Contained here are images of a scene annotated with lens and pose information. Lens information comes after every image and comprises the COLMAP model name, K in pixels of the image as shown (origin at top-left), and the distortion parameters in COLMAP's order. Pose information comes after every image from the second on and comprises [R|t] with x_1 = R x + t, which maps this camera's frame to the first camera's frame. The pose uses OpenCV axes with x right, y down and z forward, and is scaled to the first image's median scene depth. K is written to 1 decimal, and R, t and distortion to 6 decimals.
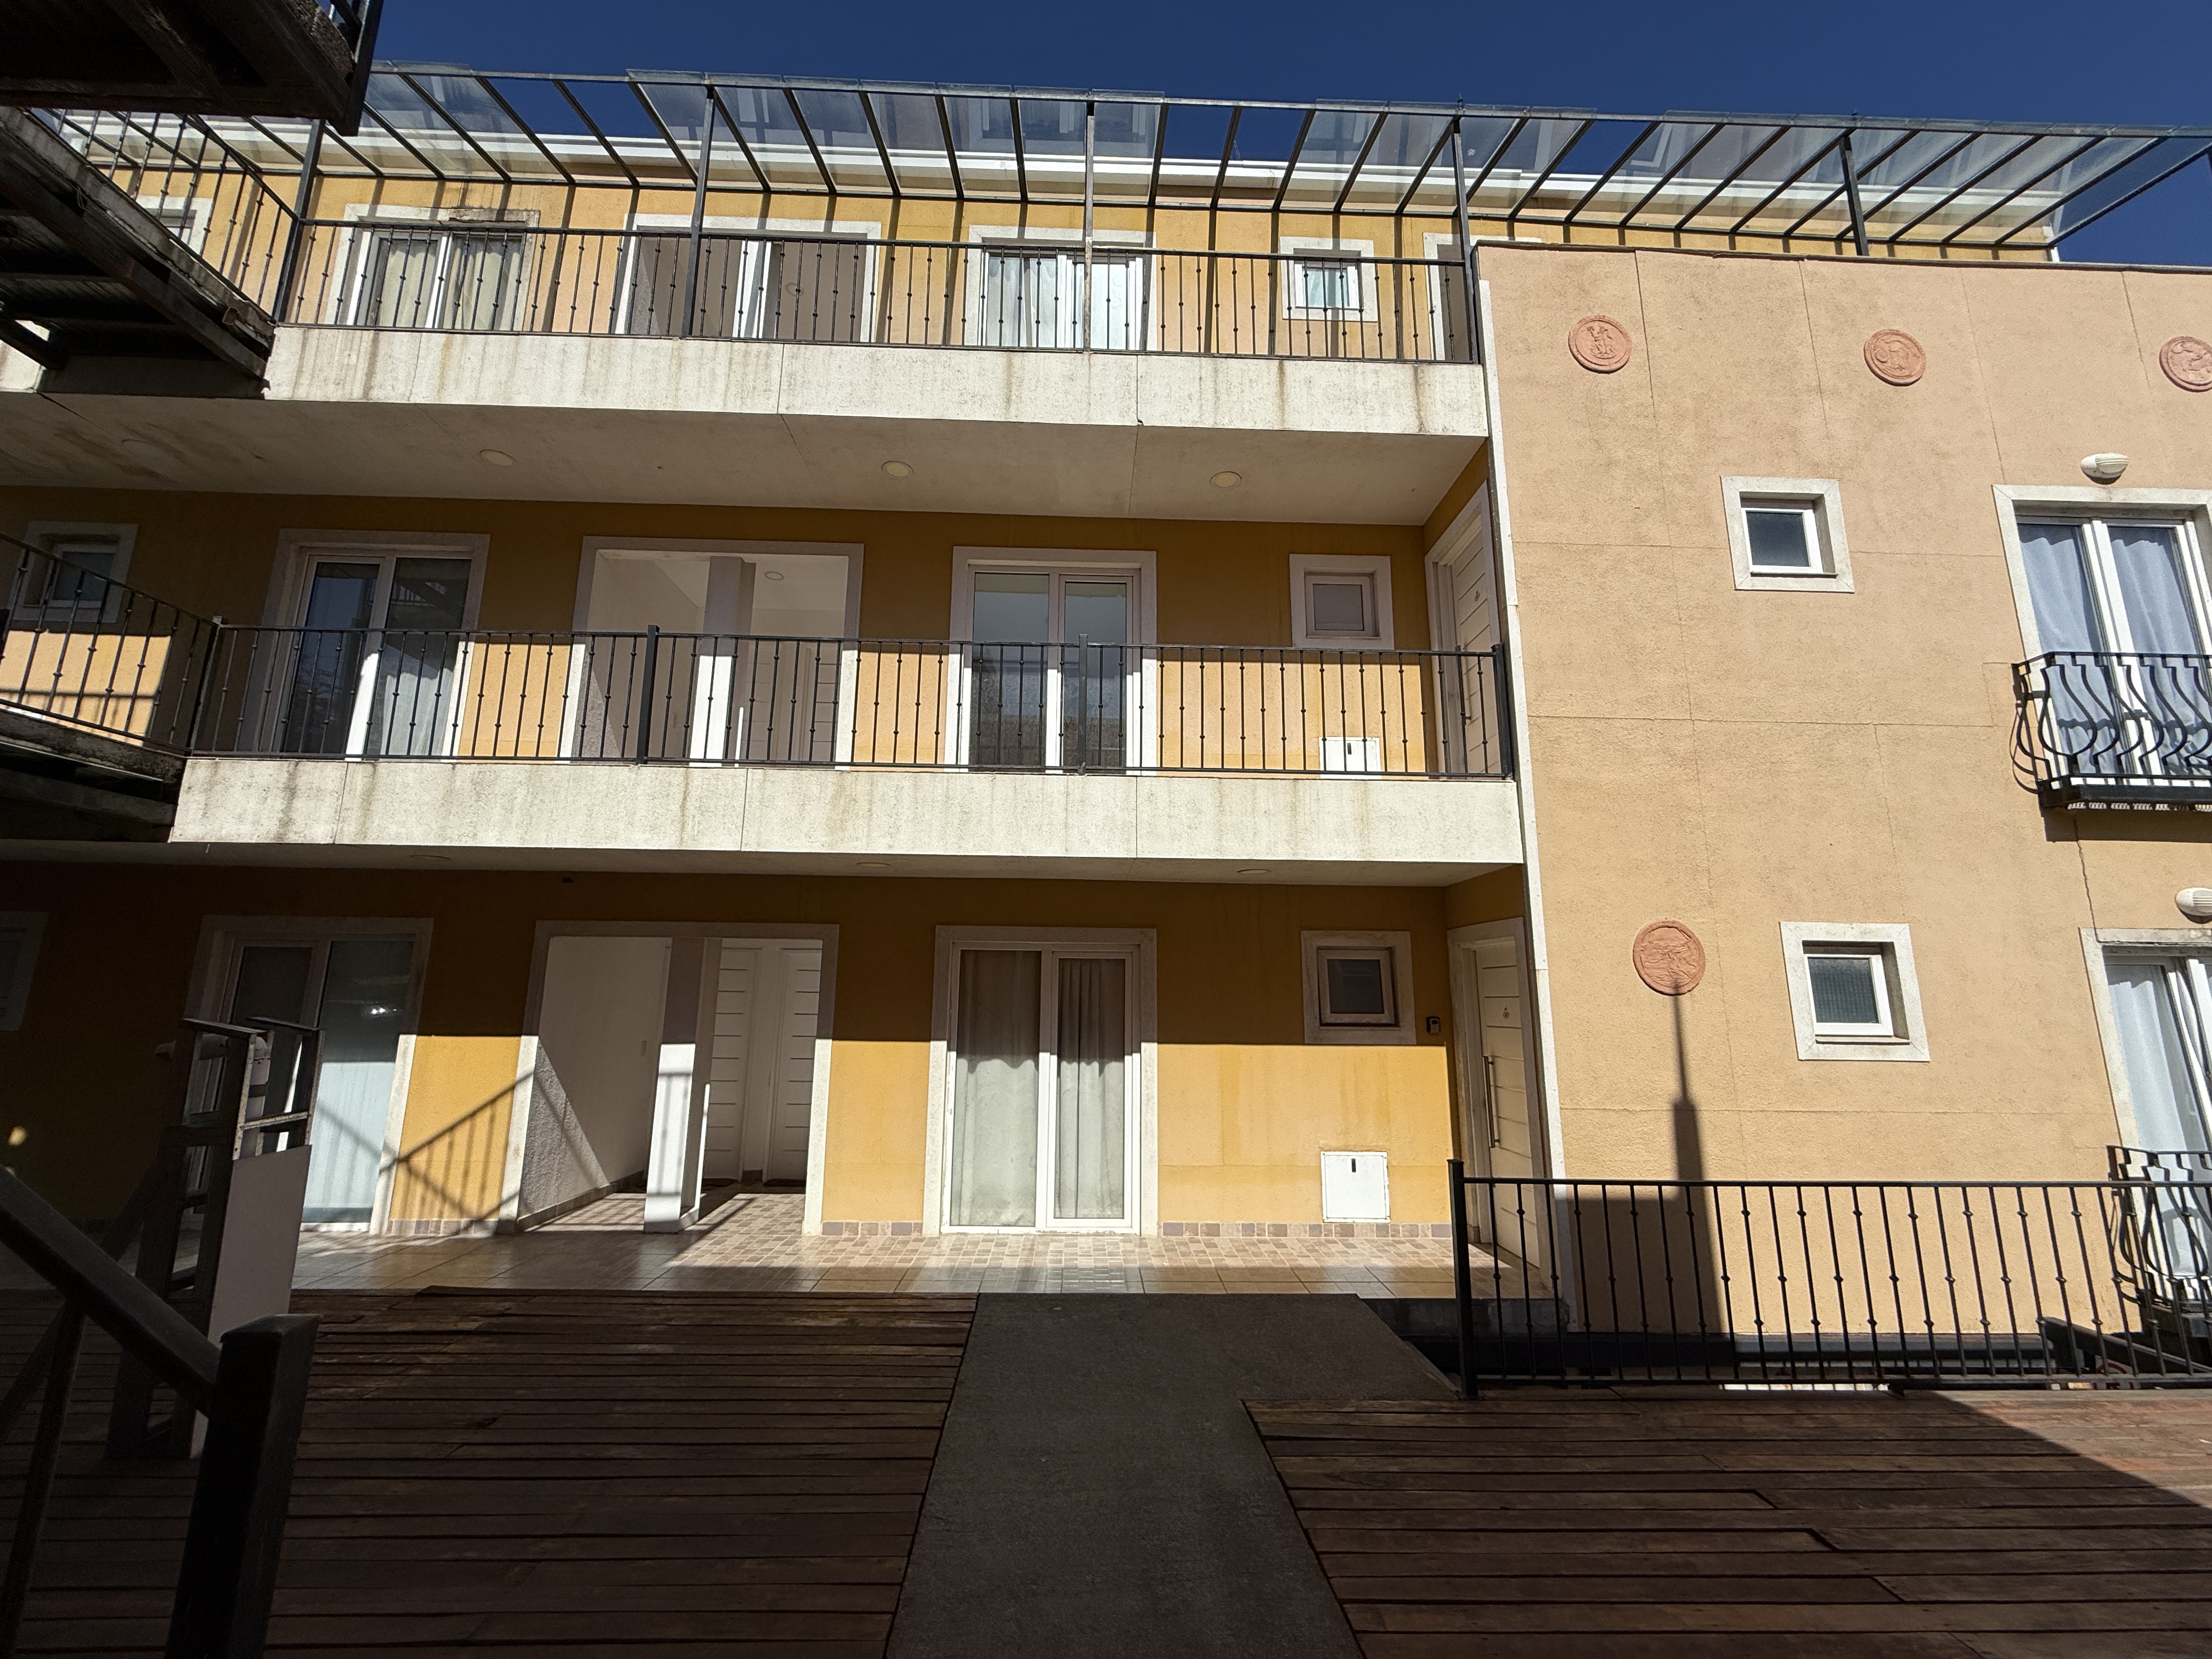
lens RADIAL K [[879.7, 0, 1096.7], [0, 879.7, 833.0], [0, 0, 1]] dist [0.000660, -0.000516]
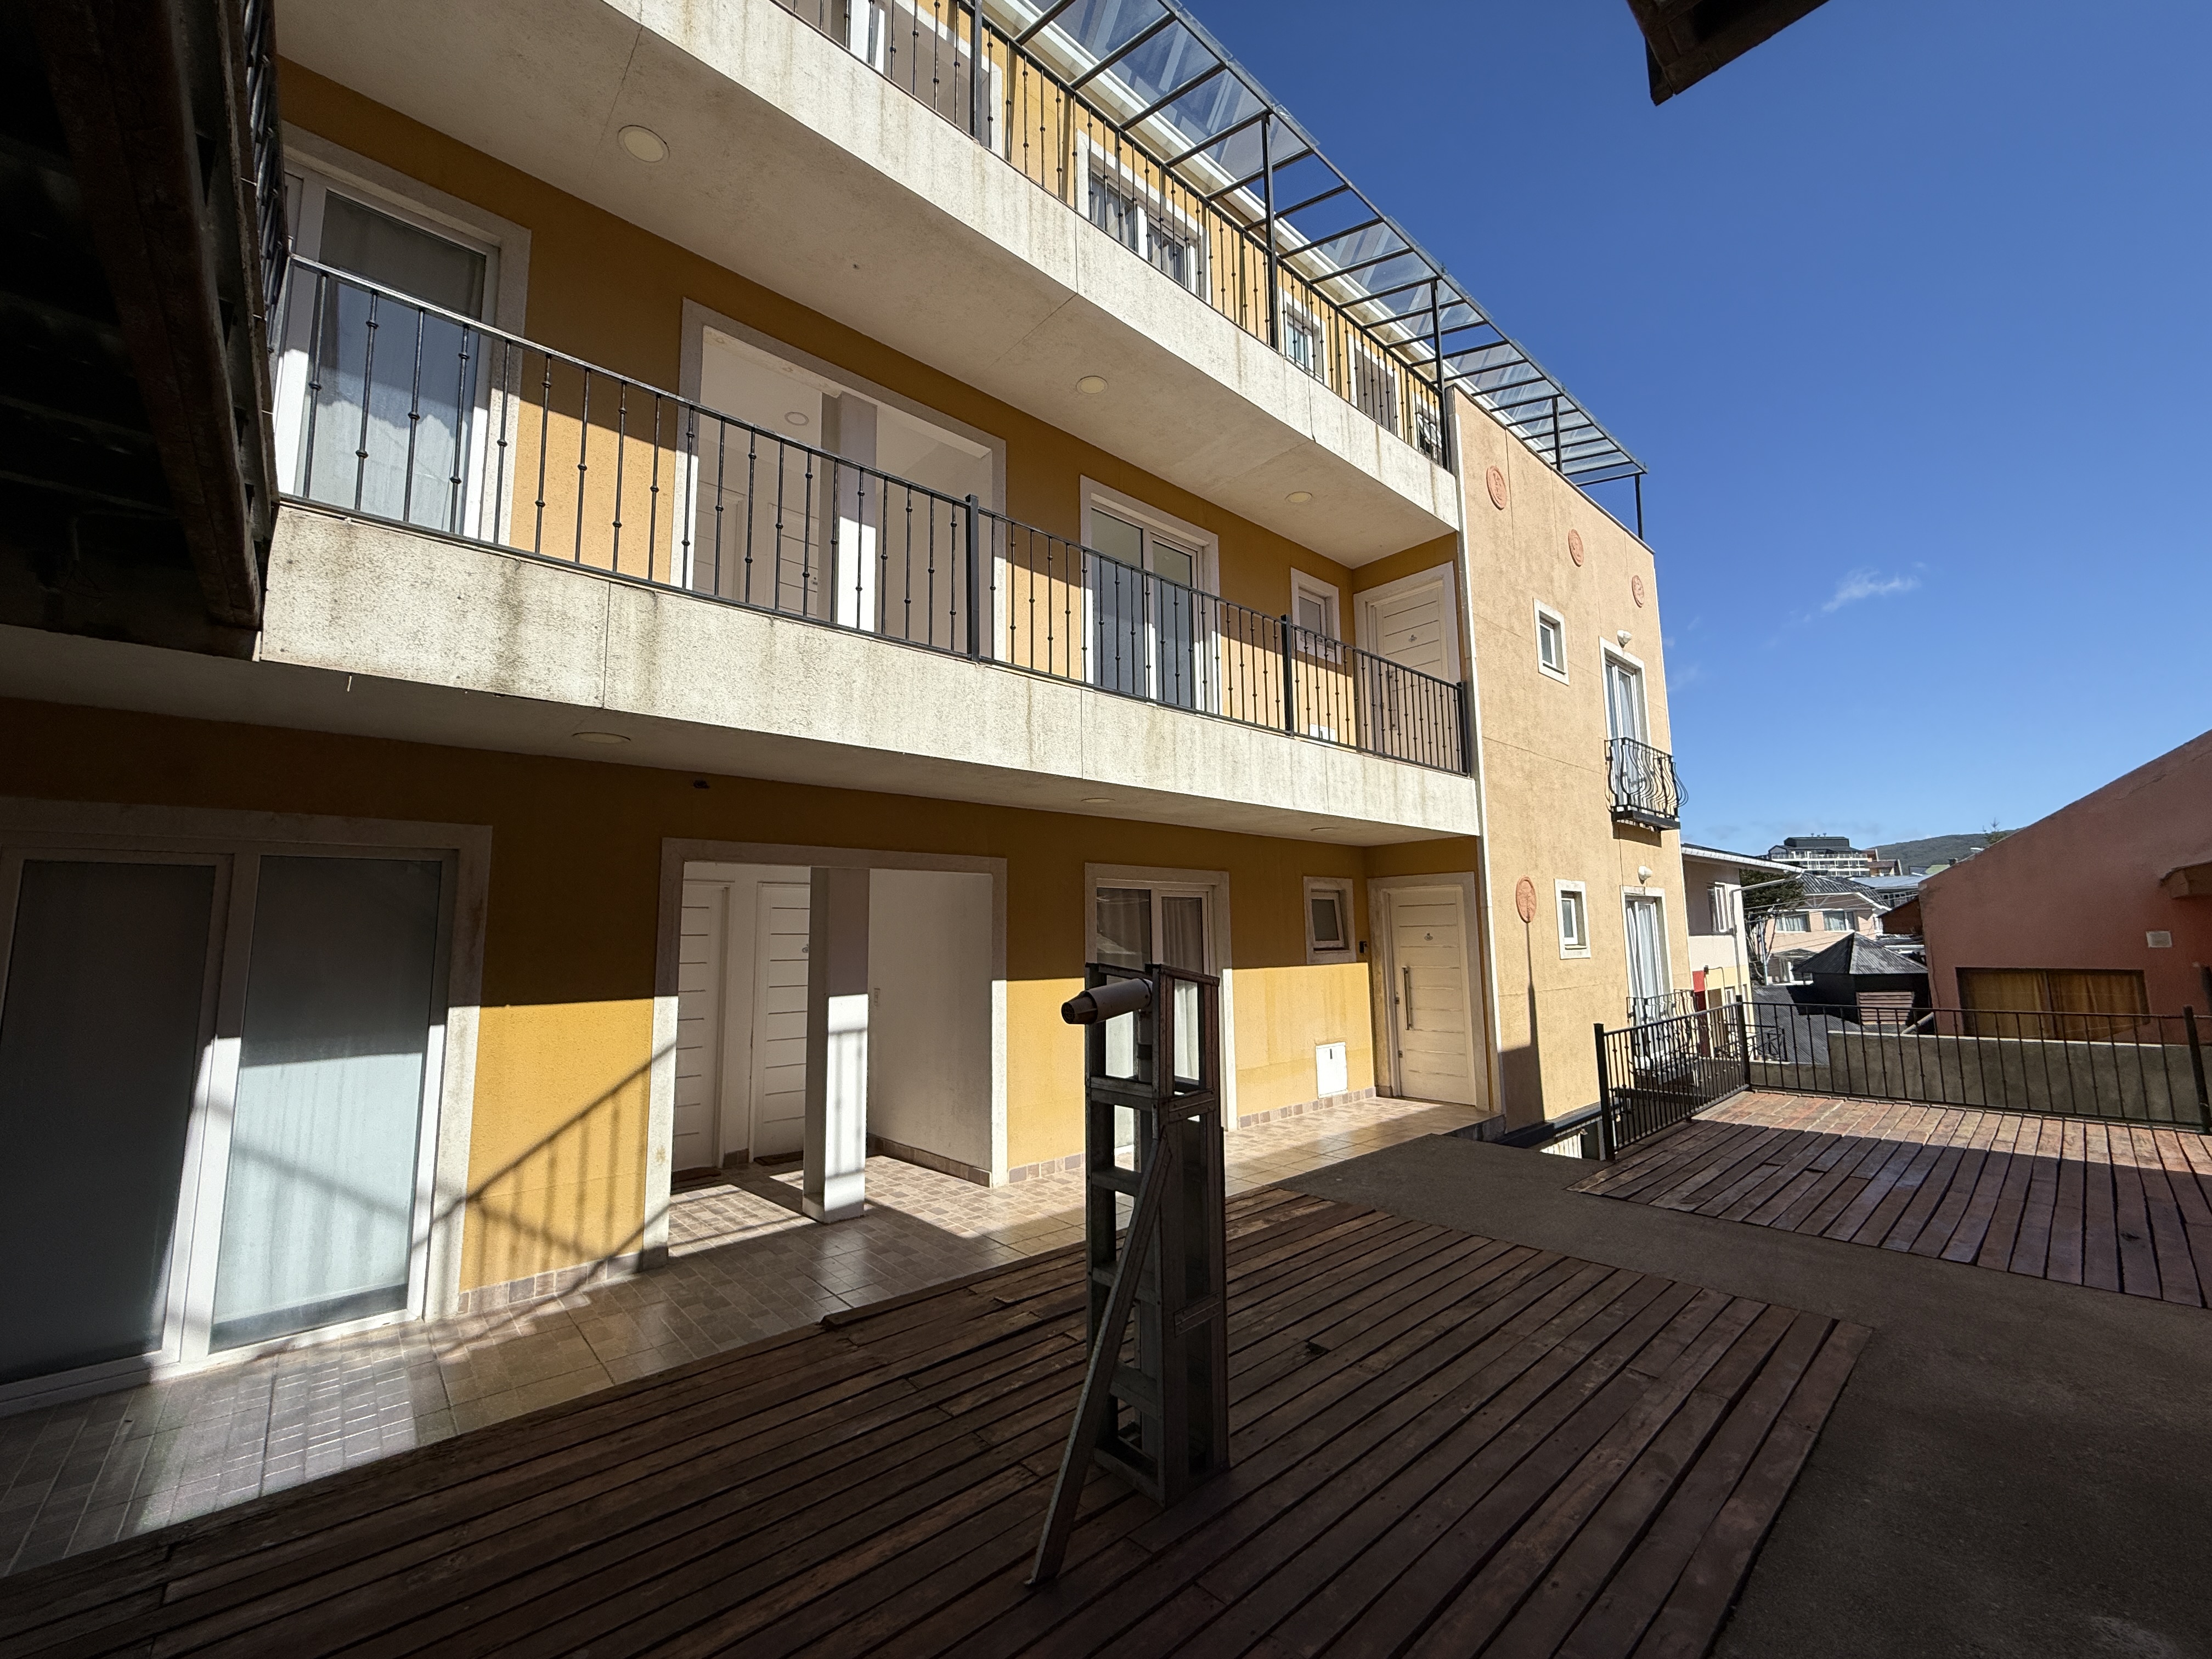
lens RADIAL K [[879.7, 0, 1096.7], [0, 879.7, 833.0], [0, 0, 1]] dist [0.000660, -0.000516]
pose [[0.768170, 0.054955, 0.637883, -0.864673], [-0.097784, 0.994691, 0.032062, 0.040589], [-0.632734, -0.087004, 0.769466, 0.240085]]
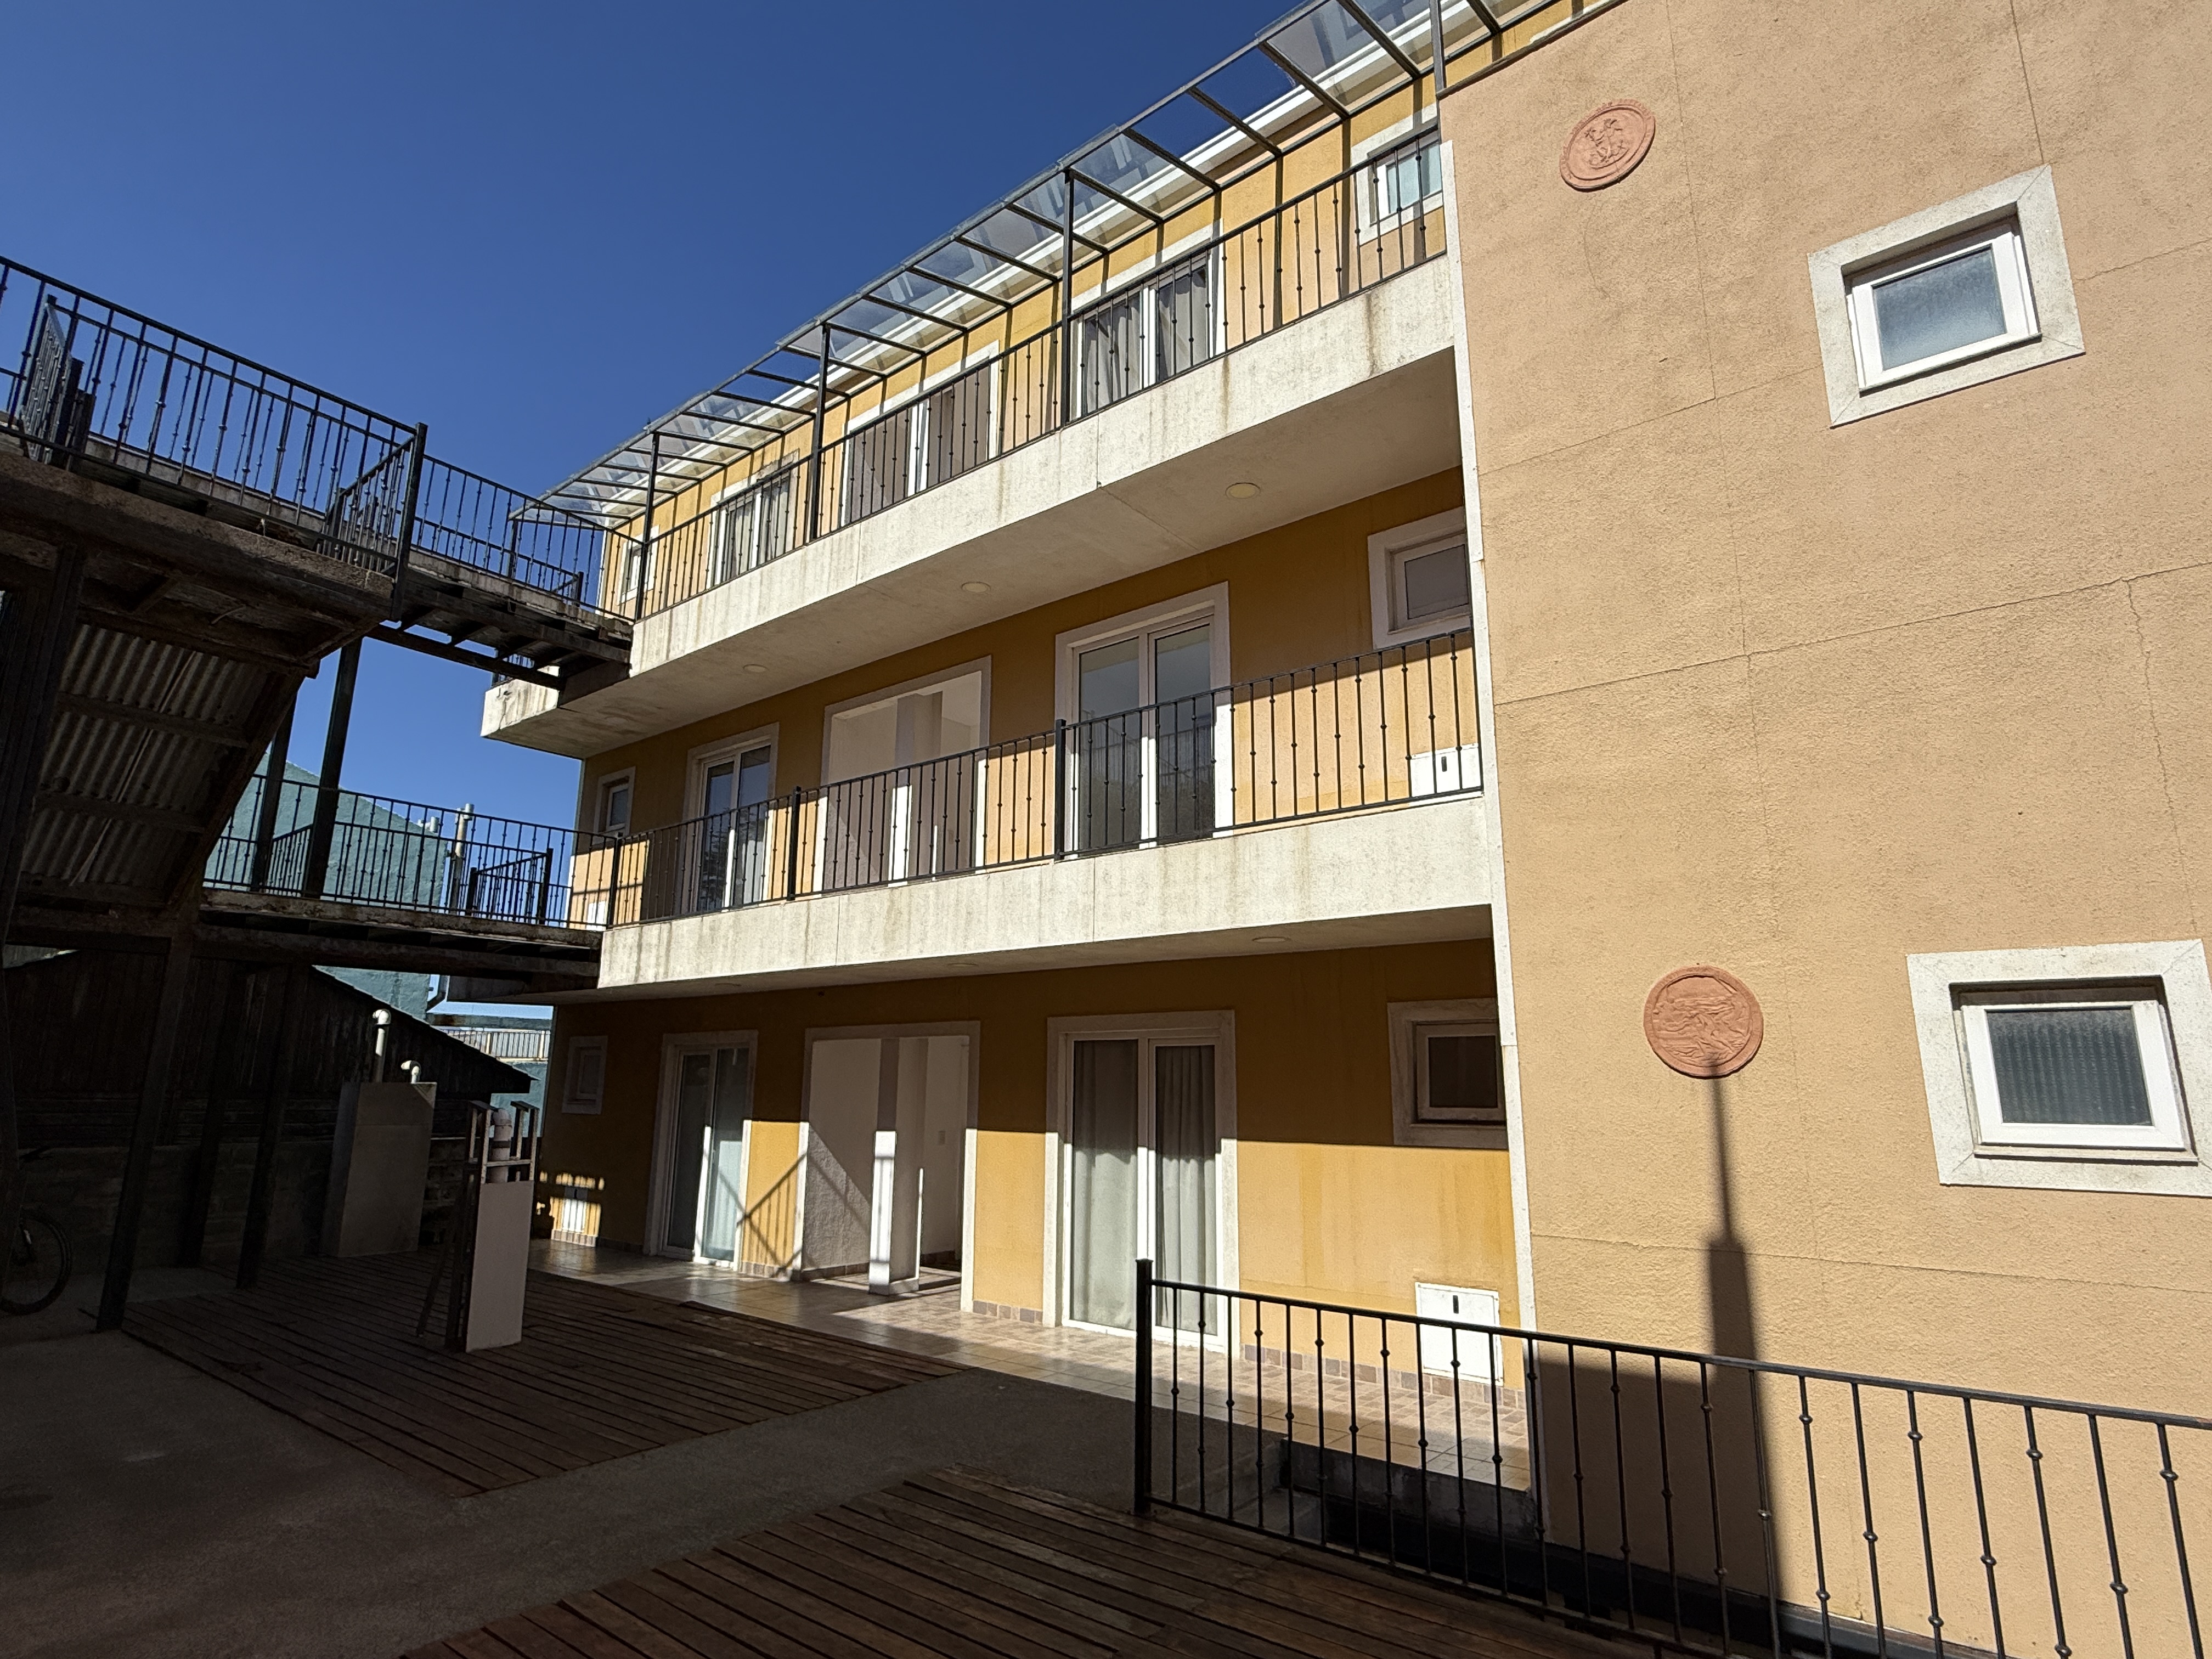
lens RADIAL K [[1148.7, 0, 1099.2], [0, 1148.7, 838.2], [0, 0, 1]] dist [-0.002119, 0.000984]
pose [[0.759545, -0.144184, -0.634273, 0.774490], [0.120595, 0.989432, -0.080506, 0.015712], [0.639178, -0.015342, 0.768906, 0.029959]]
